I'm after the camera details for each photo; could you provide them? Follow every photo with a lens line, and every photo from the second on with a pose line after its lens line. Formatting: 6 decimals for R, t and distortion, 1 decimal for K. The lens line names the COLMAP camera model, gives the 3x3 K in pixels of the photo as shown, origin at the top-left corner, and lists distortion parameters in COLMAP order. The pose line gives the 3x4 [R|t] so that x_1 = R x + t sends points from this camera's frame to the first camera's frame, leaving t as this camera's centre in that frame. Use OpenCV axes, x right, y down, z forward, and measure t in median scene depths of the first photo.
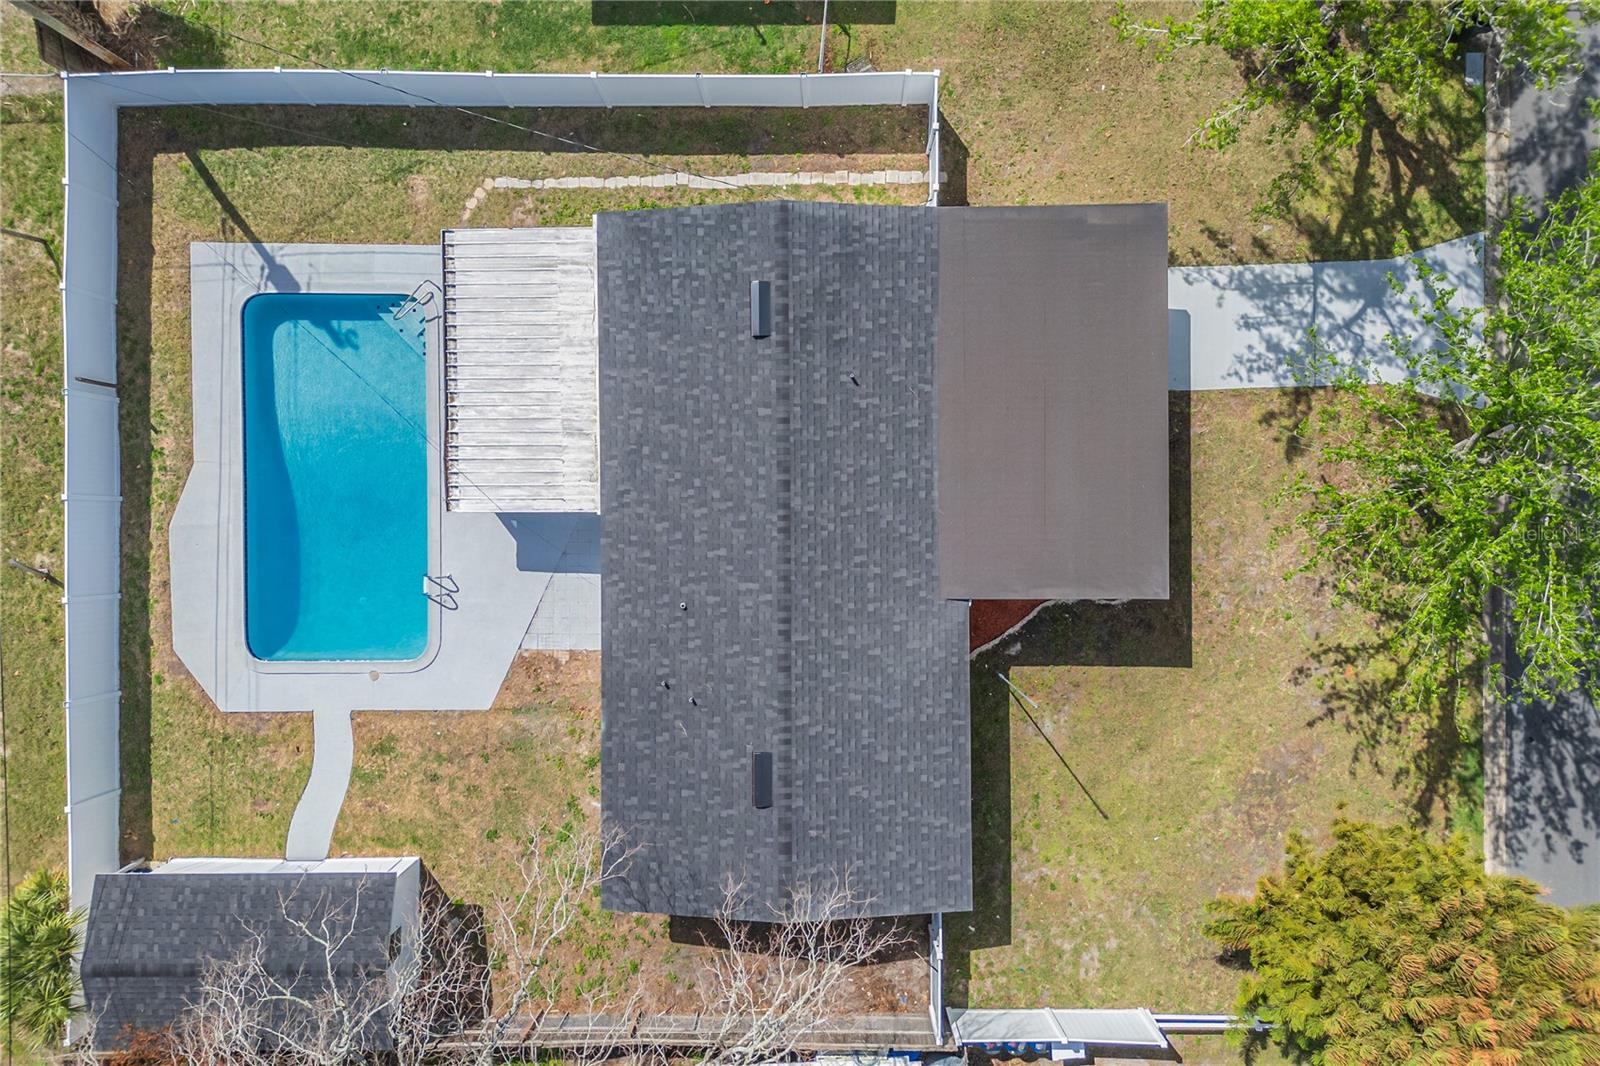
lens RADIAL K [[1119.5, 0, 806.8], [0, 1119.5, 533.6], [0, 0, 1]] dist [0.069251, -0.065505]
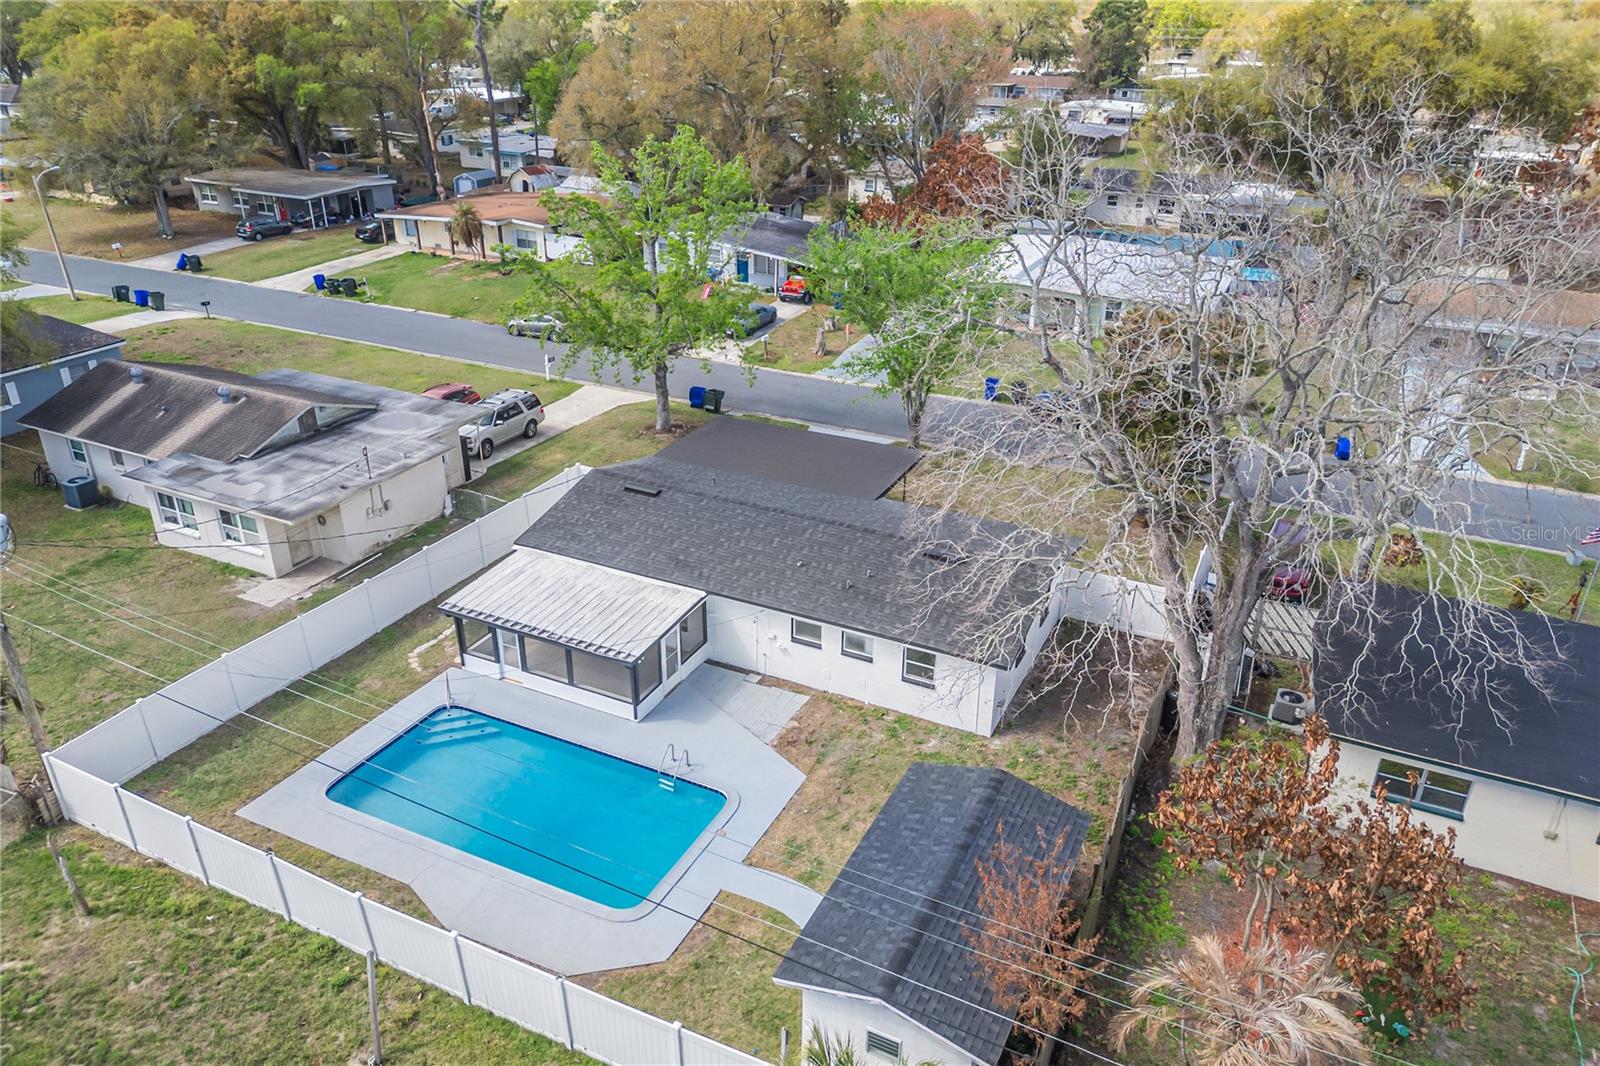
lens RADIAL K [[1119.5, 0, 806.8], [0, 1119.5, 533.6], [0, 0, 1]] dist [0.069251, -0.065505]
pose [[0.441898, -0.369005, 0.817656, -1.022490], [0.897050, 0.187195, -0.400325, 0.513072], [-0.005340, 0.910381, 0.413737, 0.389858]]
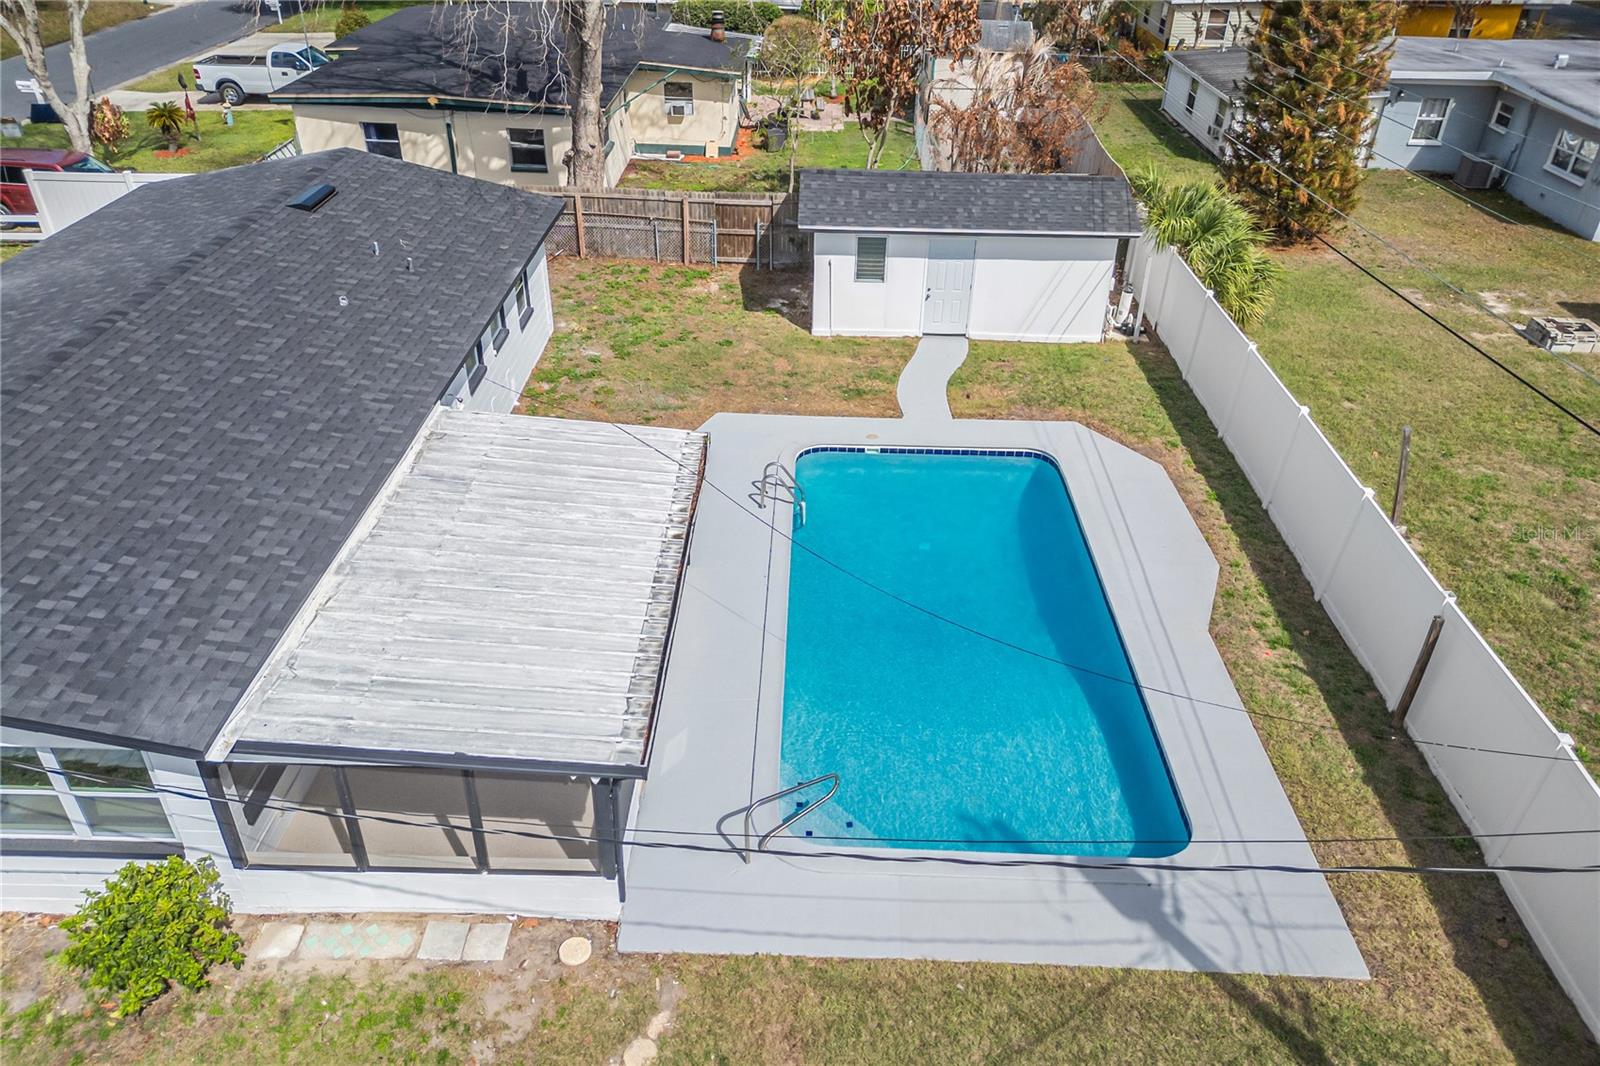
lens RADIAL K [[1119.5, 0, 806.8], [0, 1119.5, 533.6], [0, 0, 1]] dist [0.069251, -0.065505]
pose [[-0.999820, -0.016652, 0.009096, -0.350046], [0.016808, -0.554828, 0.831795, -0.501384], [-0.008804, 0.831798, 0.555008, 0.660337]]
